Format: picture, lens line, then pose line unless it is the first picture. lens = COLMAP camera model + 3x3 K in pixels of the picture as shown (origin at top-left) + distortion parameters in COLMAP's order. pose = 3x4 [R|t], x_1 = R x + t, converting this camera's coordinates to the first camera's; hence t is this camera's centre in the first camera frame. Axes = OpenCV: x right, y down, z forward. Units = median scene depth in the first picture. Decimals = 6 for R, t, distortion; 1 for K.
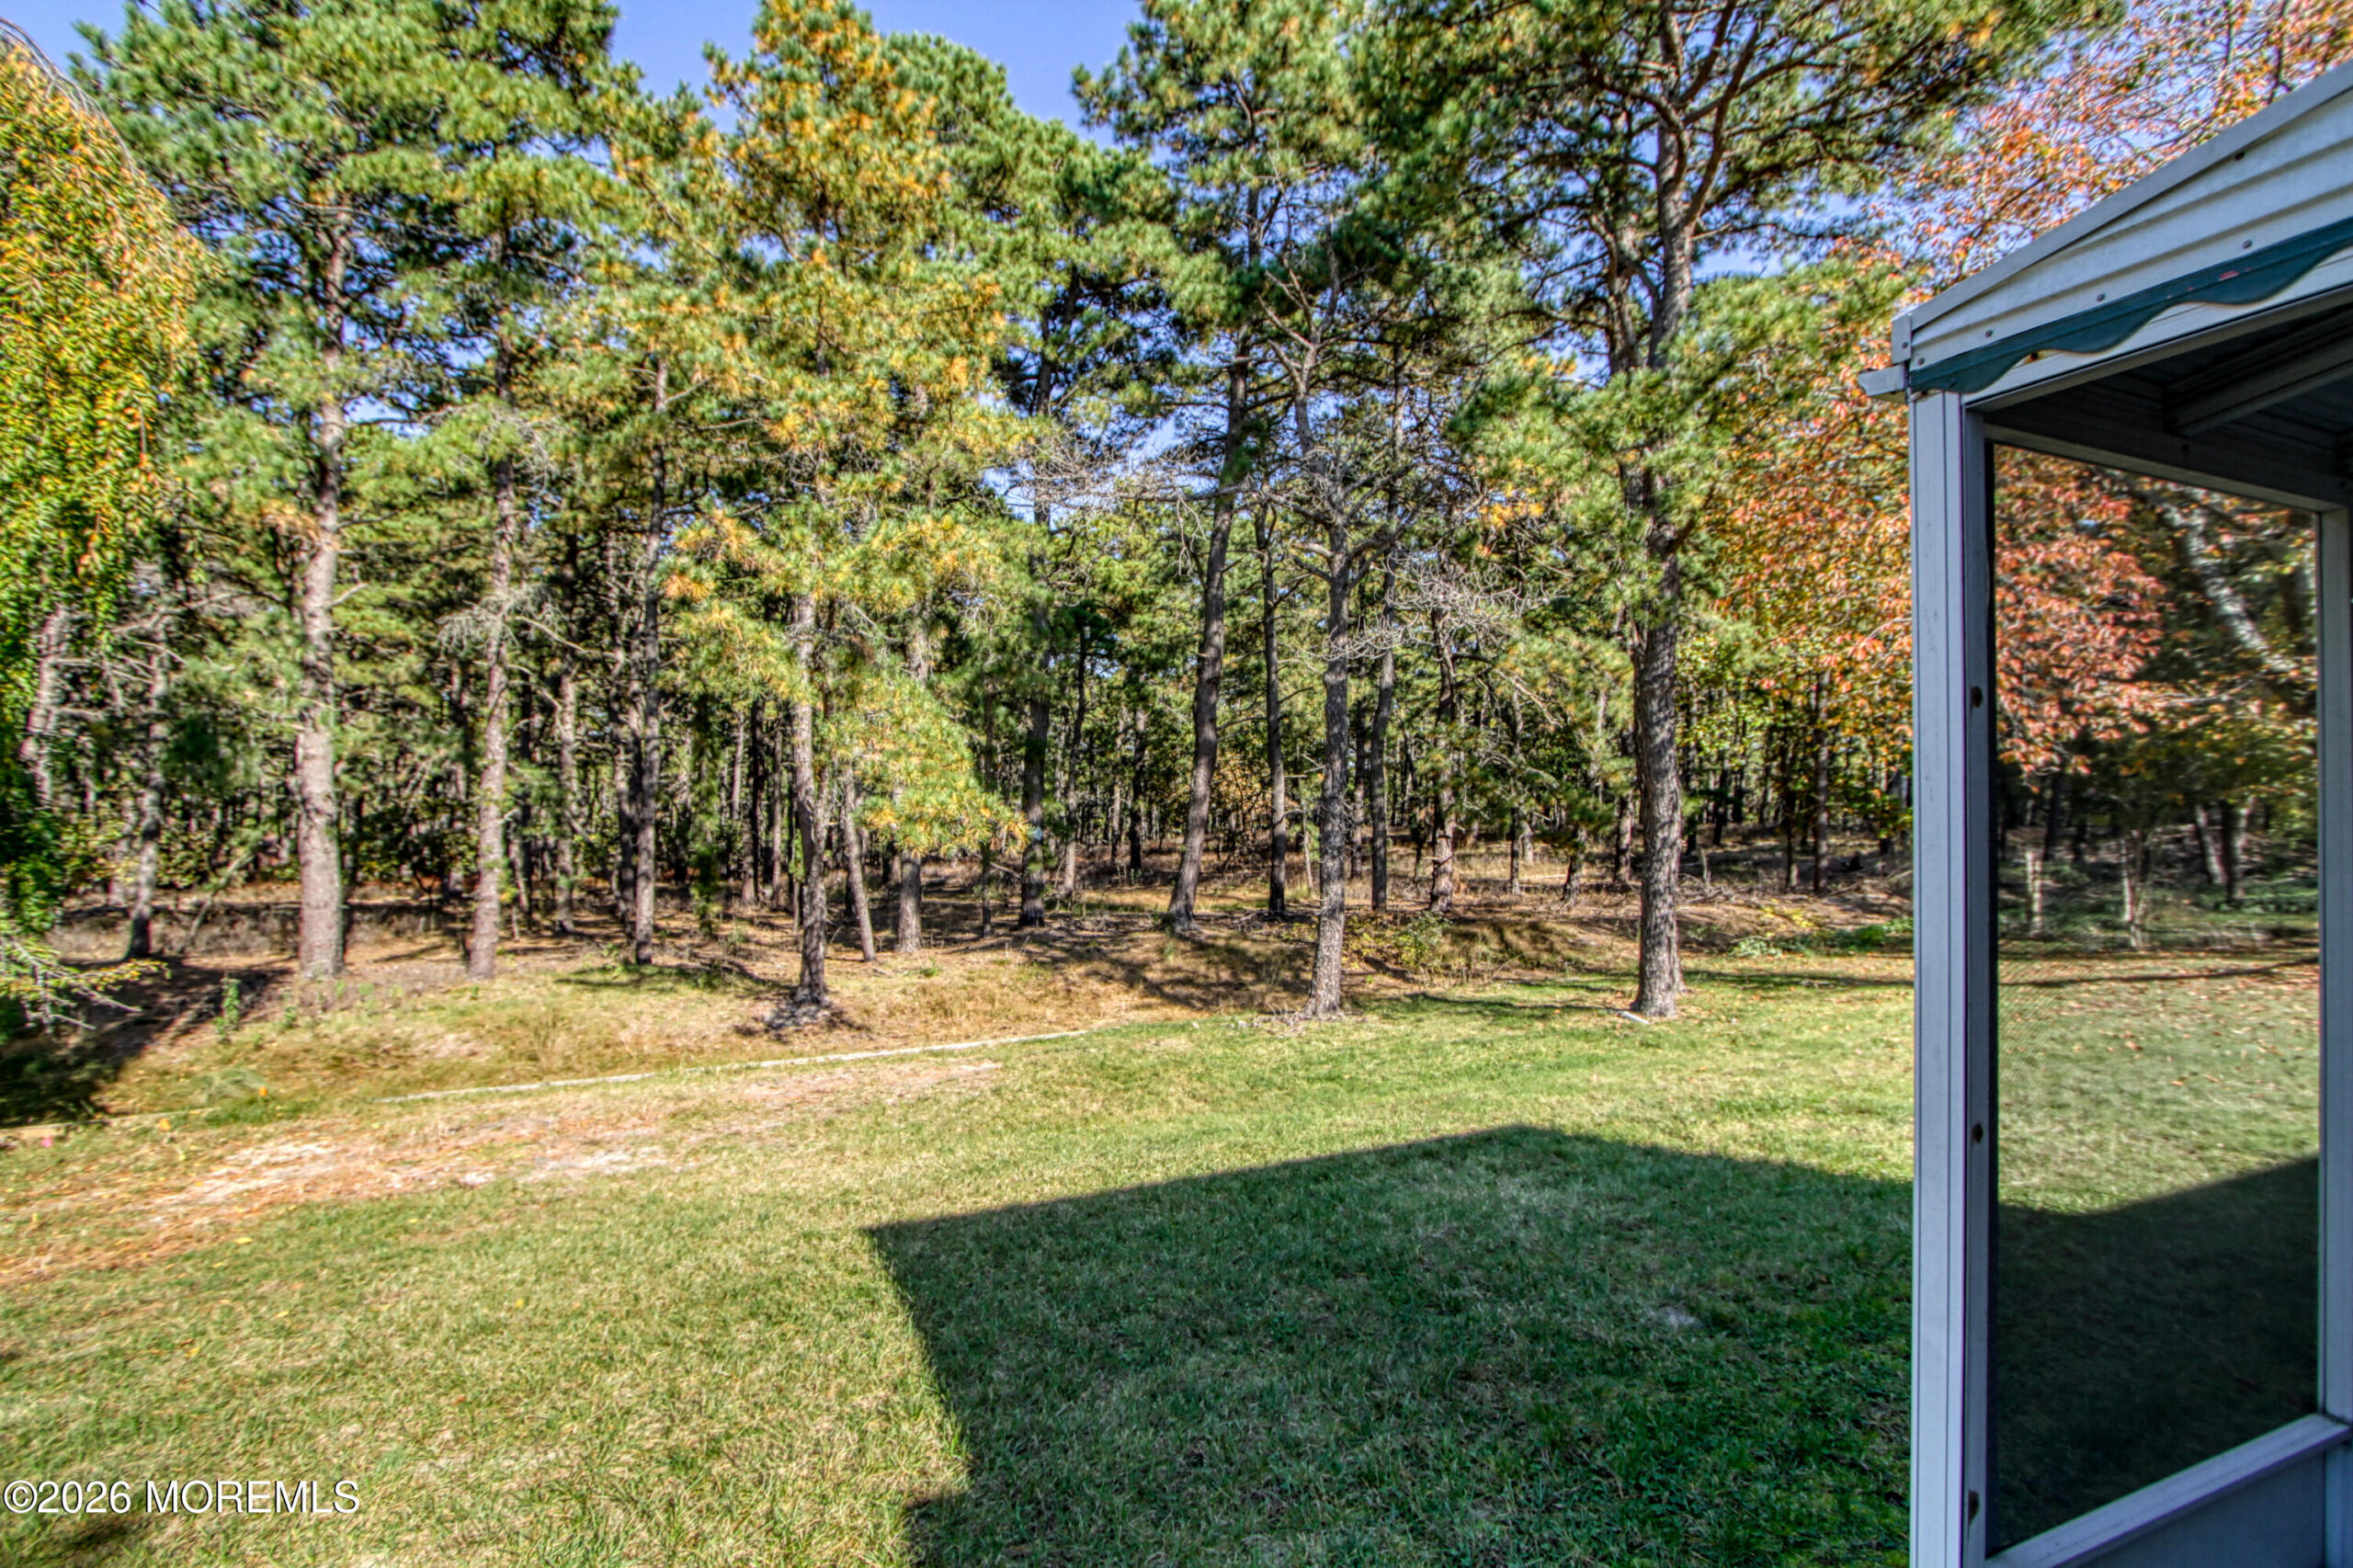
lens RADIAL K [[1116.6, 0, 1174.9], [0, 1116.6, 784.8], [0, 0, 1]] dist [-0.009628, 0.004487]
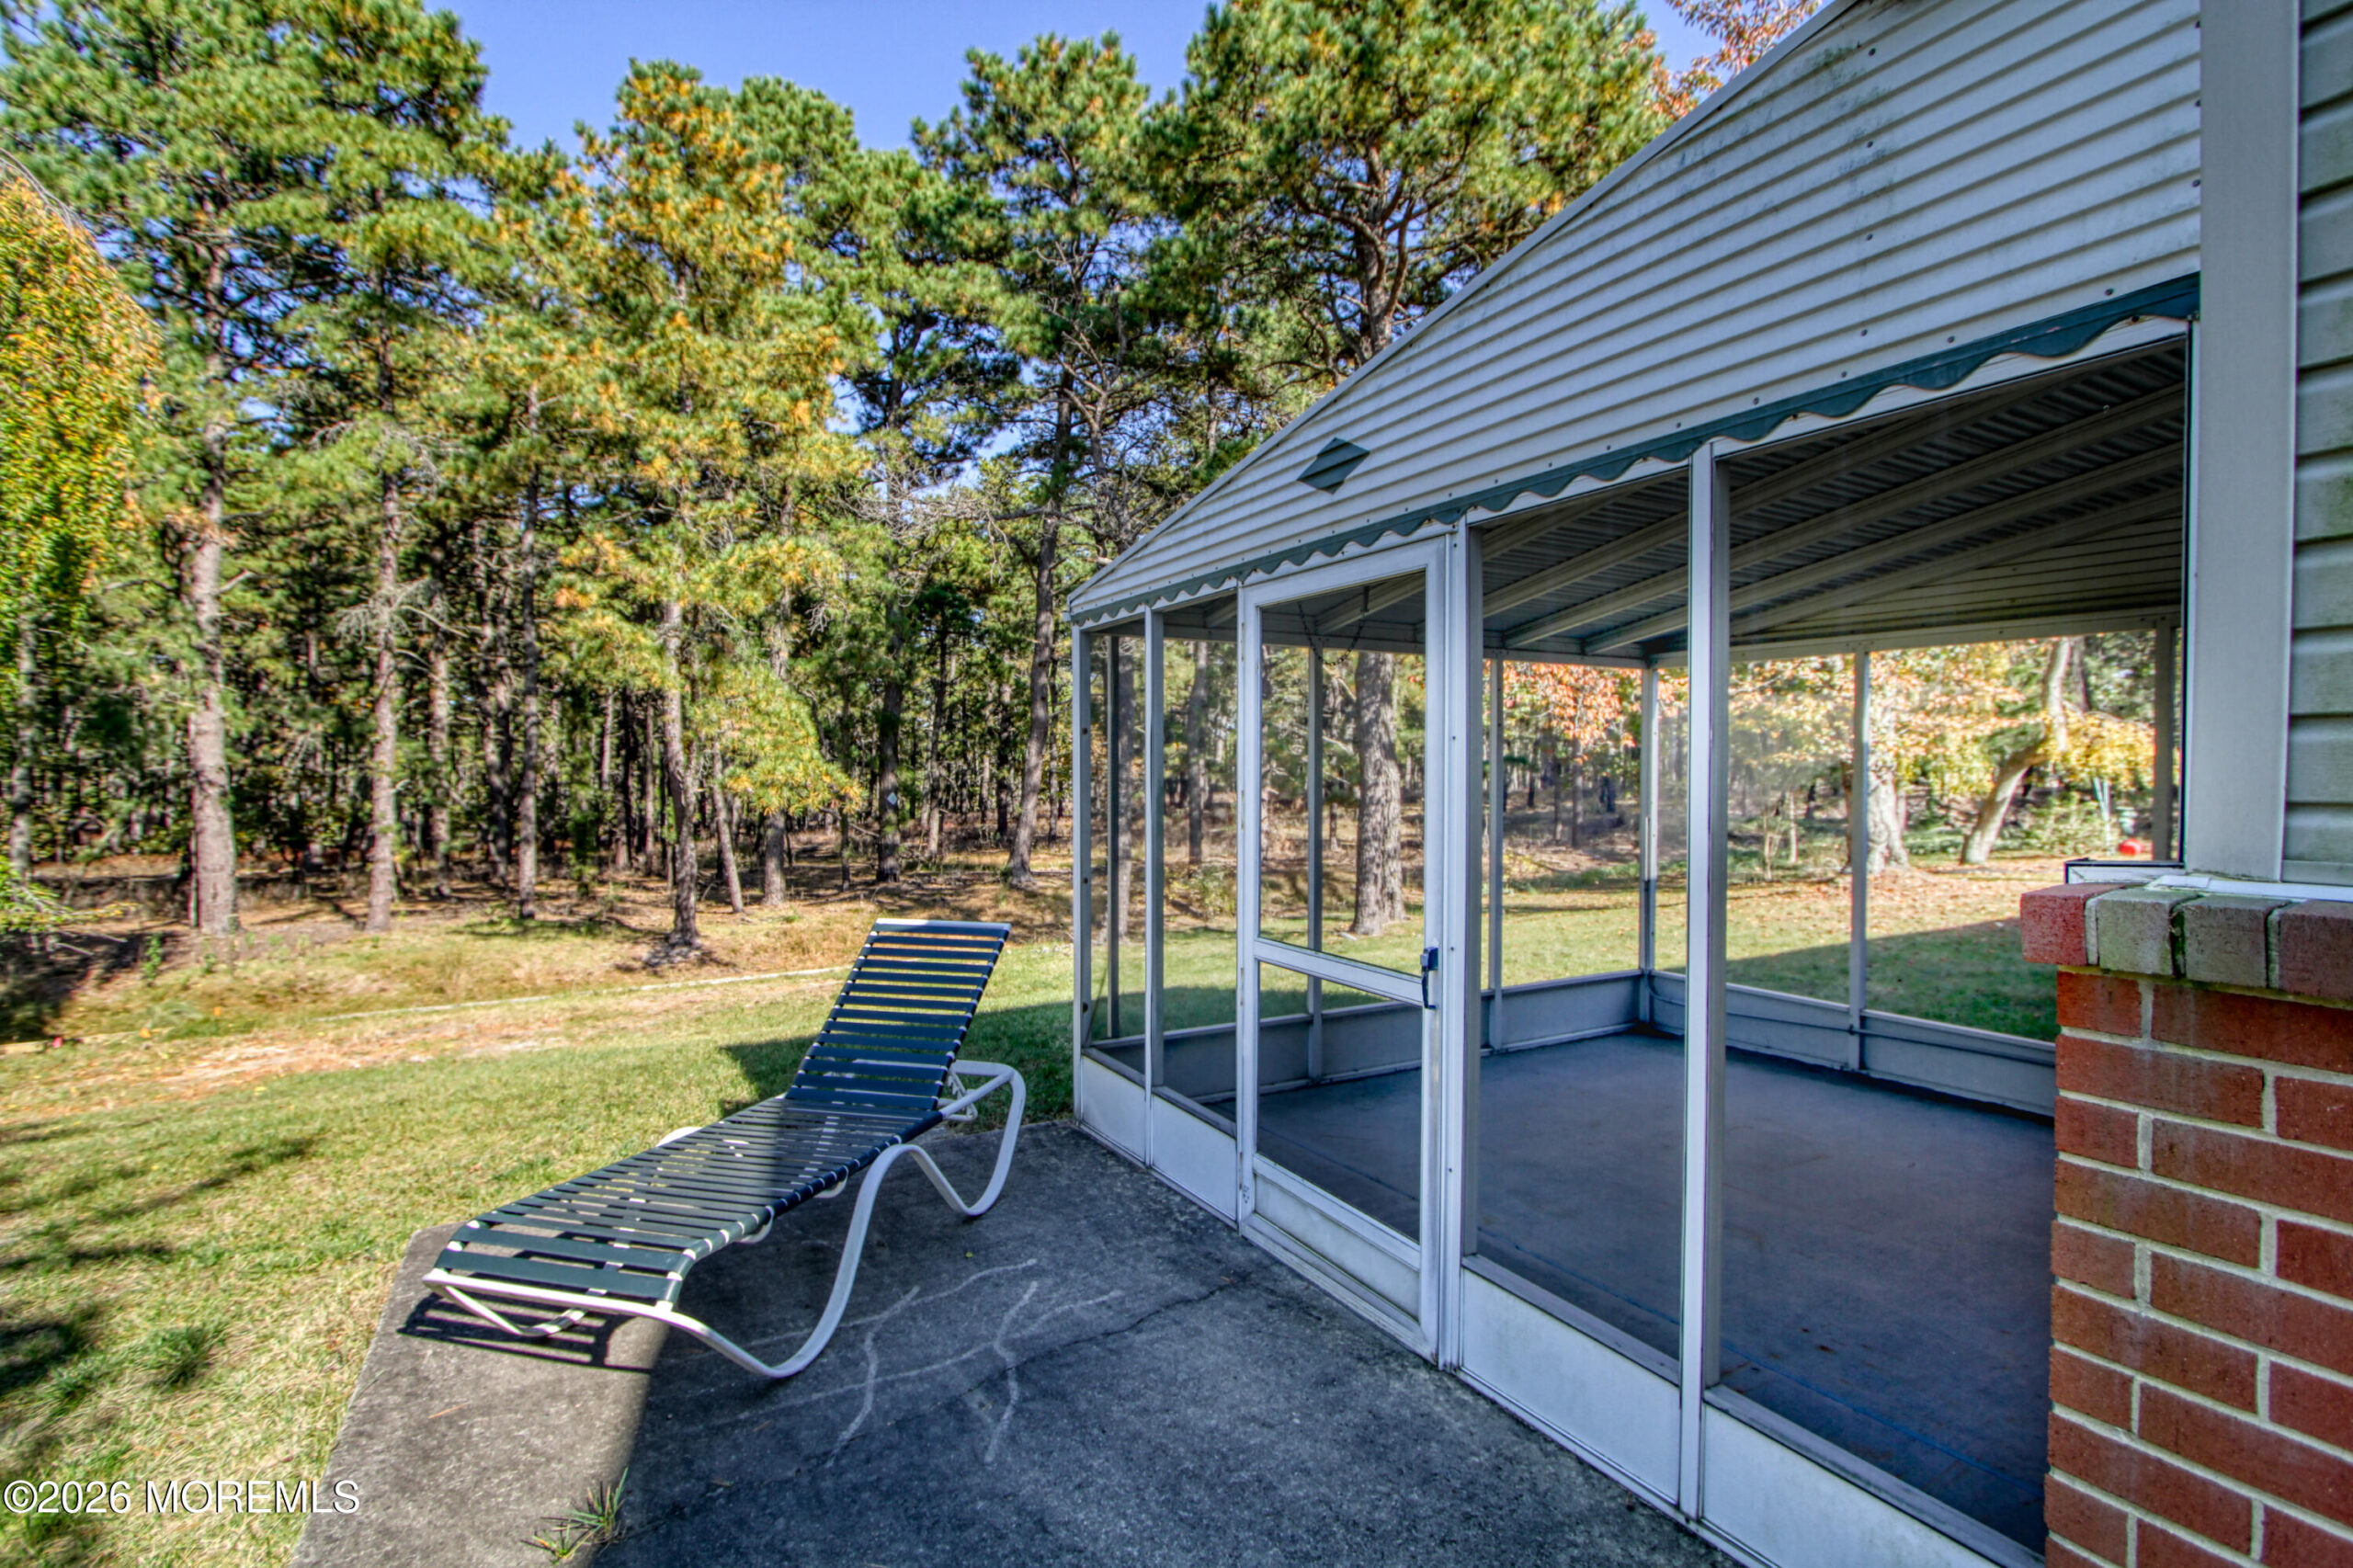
lens RADIAL K [[1116.6, 0, 1170.5], [0, 1116.6, 786.2], [0, 0, 1]] dist [-0.009628, 0.004487]
pose [[0.995225, -0.006753, 0.097369, 0.063269], [0.003903, 0.999559, 0.029434, -0.001411], [-0.097524, -0.028914, 0.994813, -0.190495]]
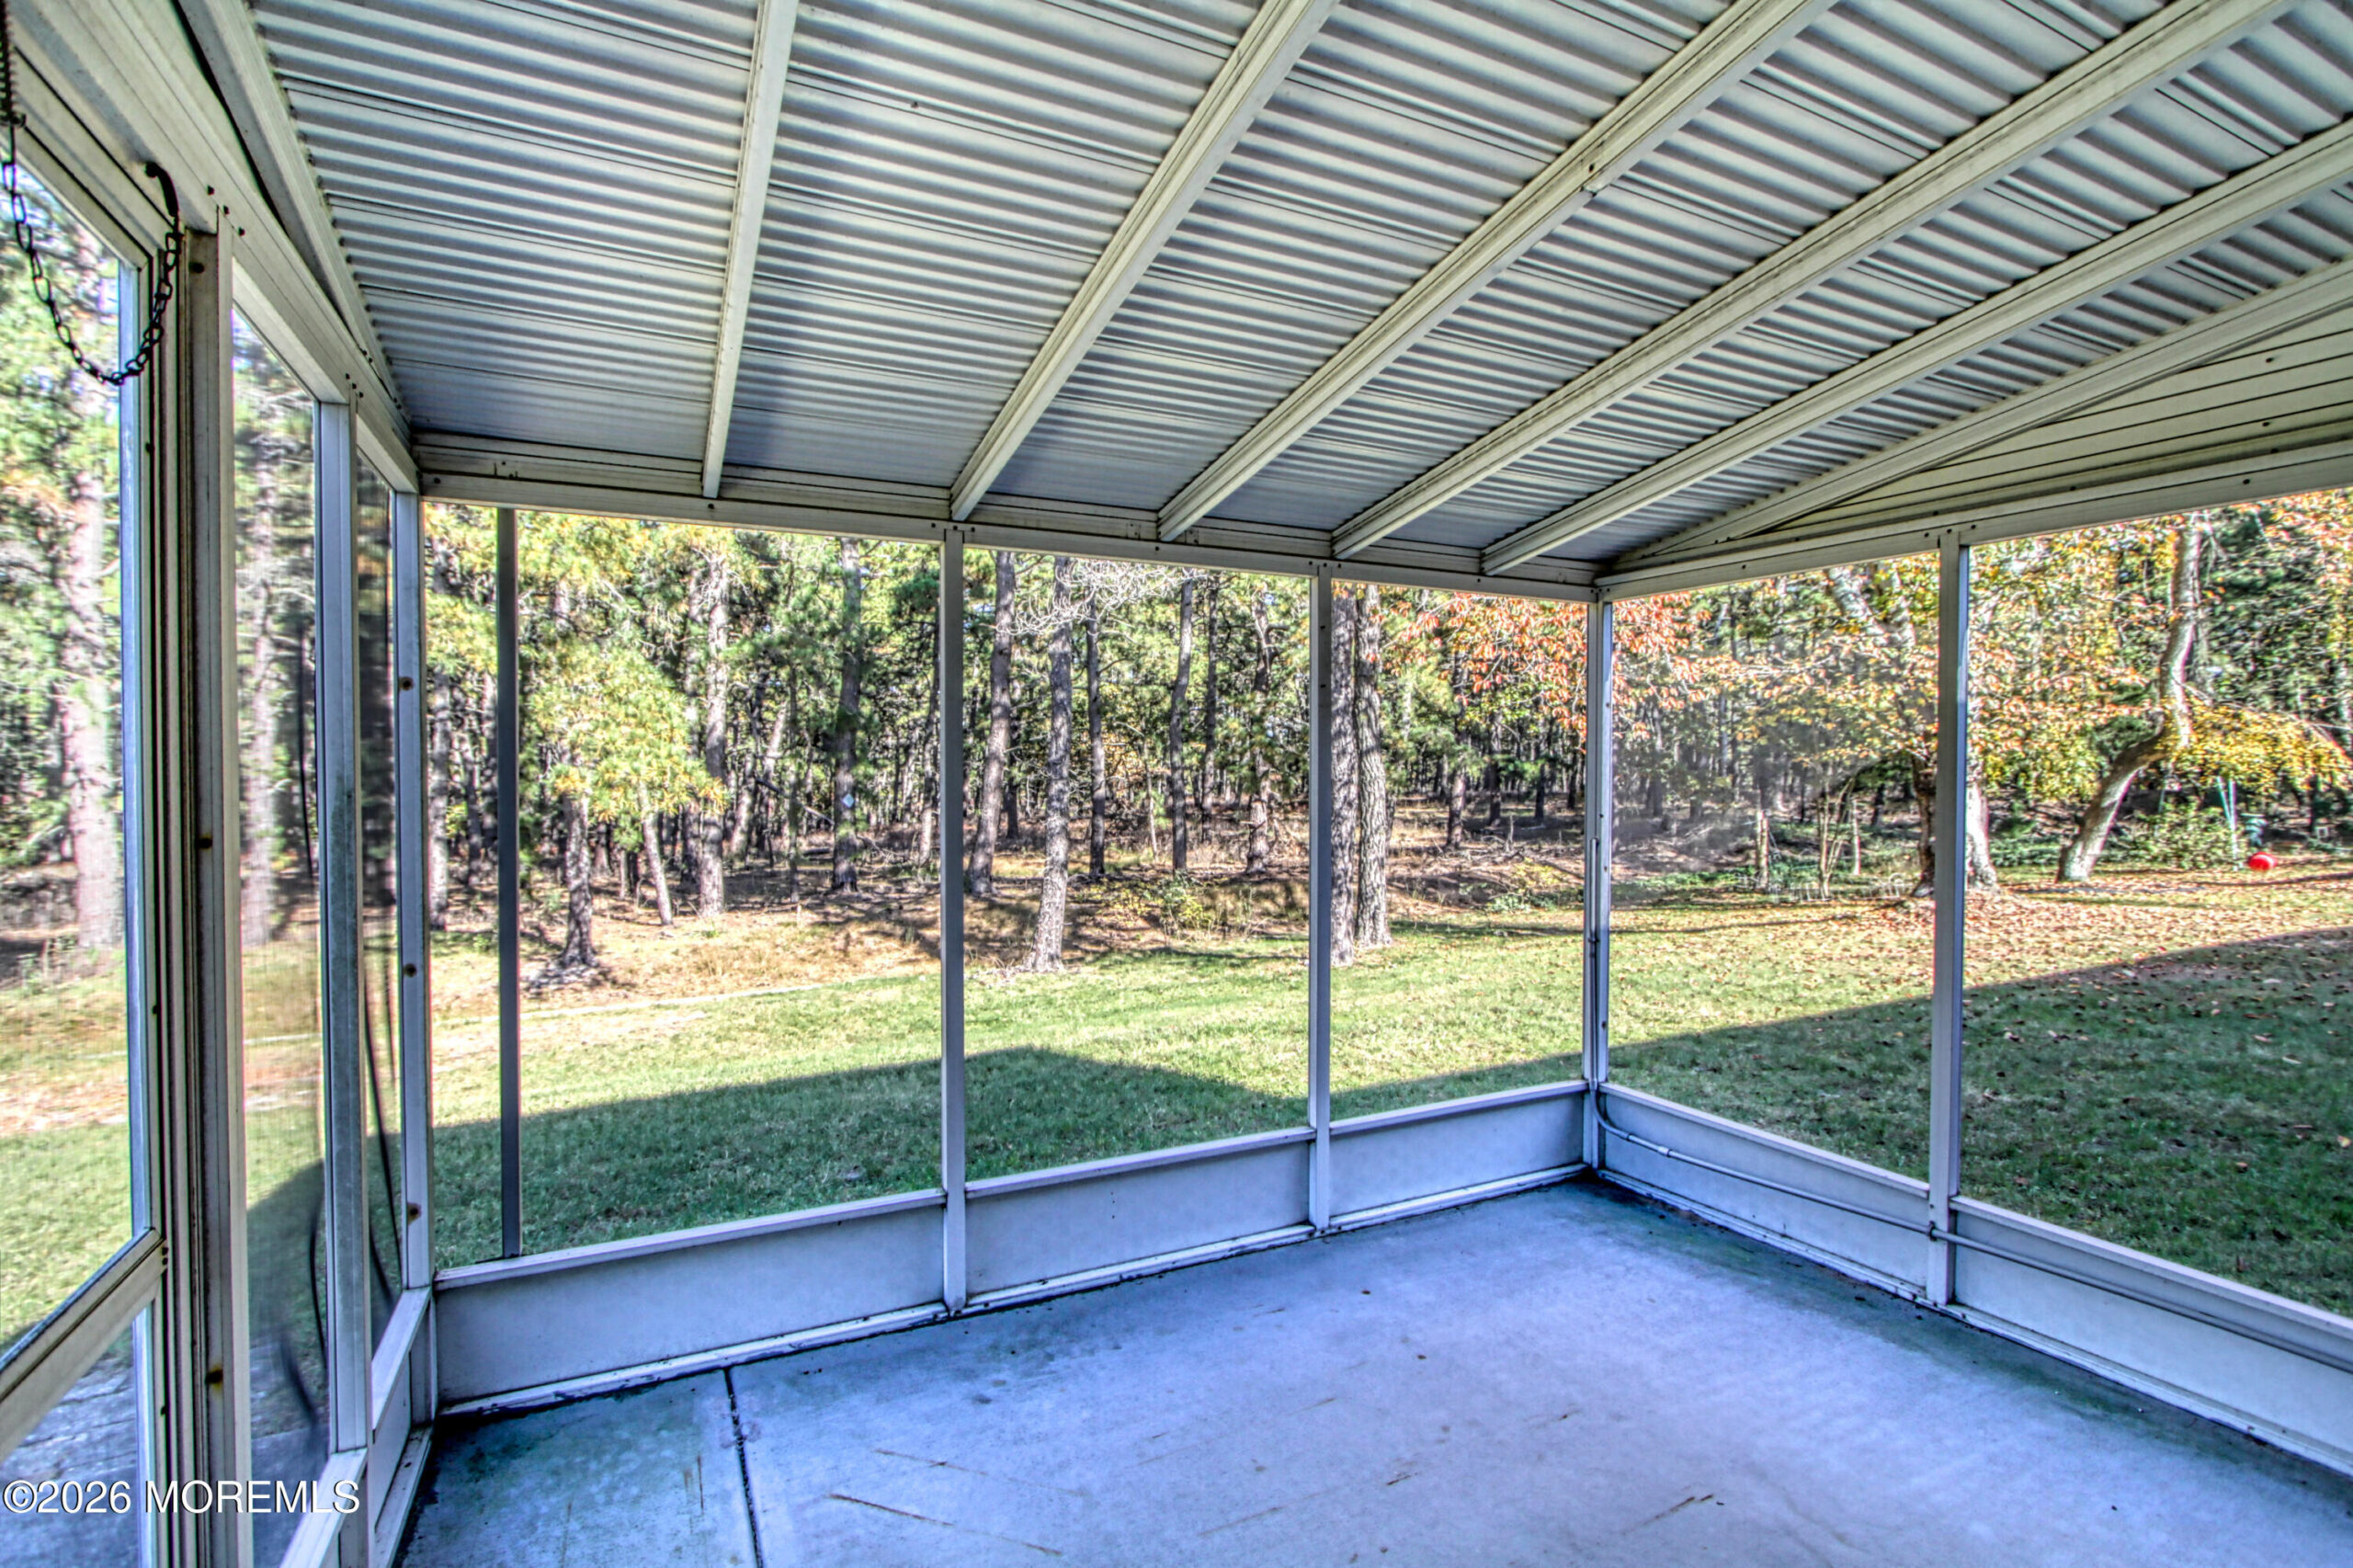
lens RADIAL K [[1116.6, 0, 1166.8], [0, 1116.6, 787.9], [0, 0, 1]] dist [-0.009628, 0.004487]
pose [[0.998766, -0.005195, 0.049391, 0.163540], [0.003653, 0.999504, 0.031272, 0.001737], [-0.049529, -0.031053, 0.998290, -0.055209]]
